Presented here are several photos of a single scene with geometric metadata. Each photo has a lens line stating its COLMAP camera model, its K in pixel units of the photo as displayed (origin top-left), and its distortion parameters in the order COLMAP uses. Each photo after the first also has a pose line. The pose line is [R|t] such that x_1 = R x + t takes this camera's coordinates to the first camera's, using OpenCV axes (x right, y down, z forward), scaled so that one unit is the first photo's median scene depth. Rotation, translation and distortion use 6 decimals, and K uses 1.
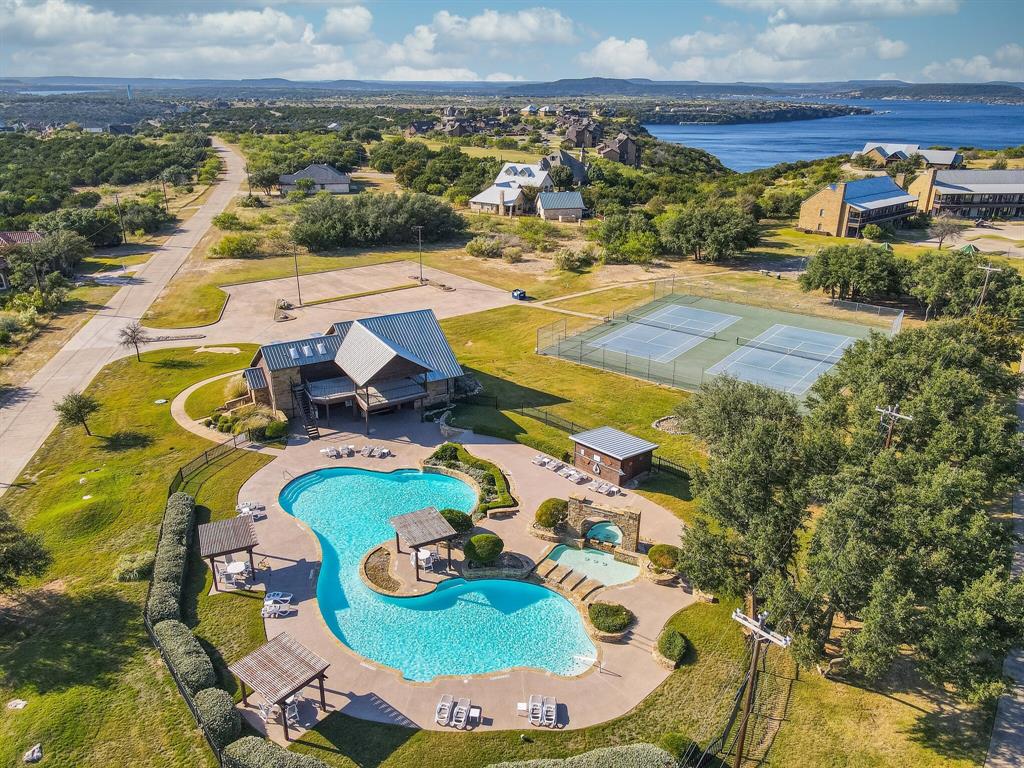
lens RADIAL K [[762.8, 0, 512.0], [0, 762.8, 384.0], [0, 0, 1]] dist [0.018399, 0.001370]
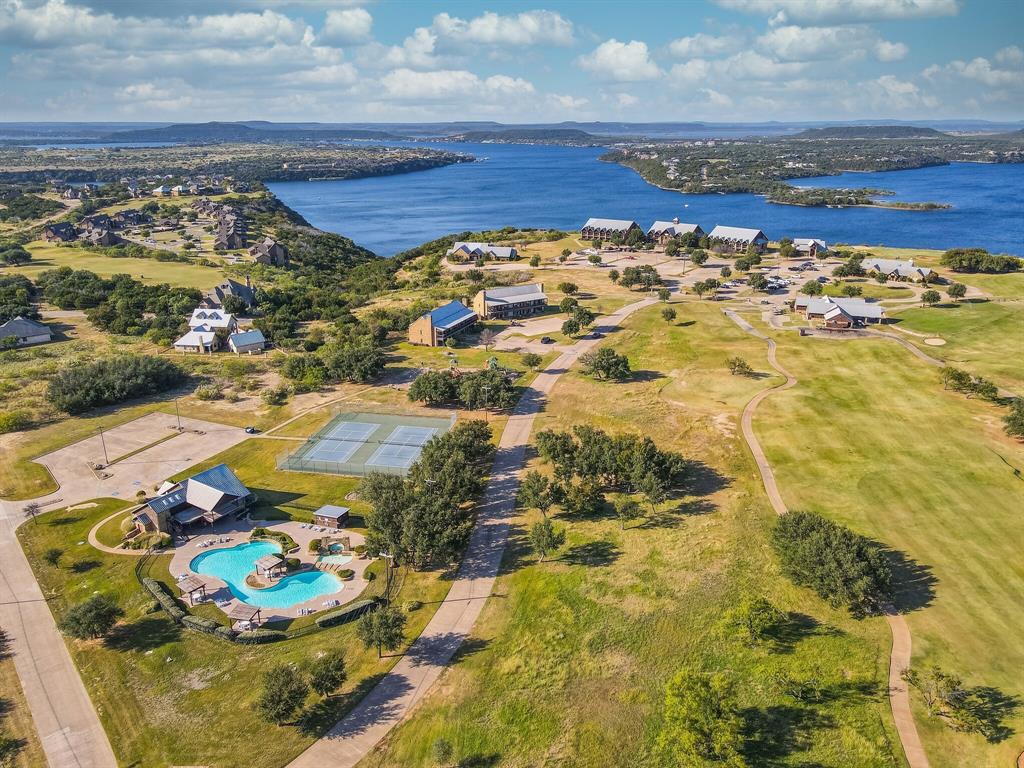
lens RADIAL K [[762.8, 0, 512.0], [0, 762.8, 384.0], [0, 0, 1]] dist [0.018399, 0.001370]
pose [[0.896900, -0.158772, 0.412749, -0.211682], [0.175747, 0.984430, -0.003216, -0.155304], [-0.405812, 0.075423, 0.910839, -1.069129]]
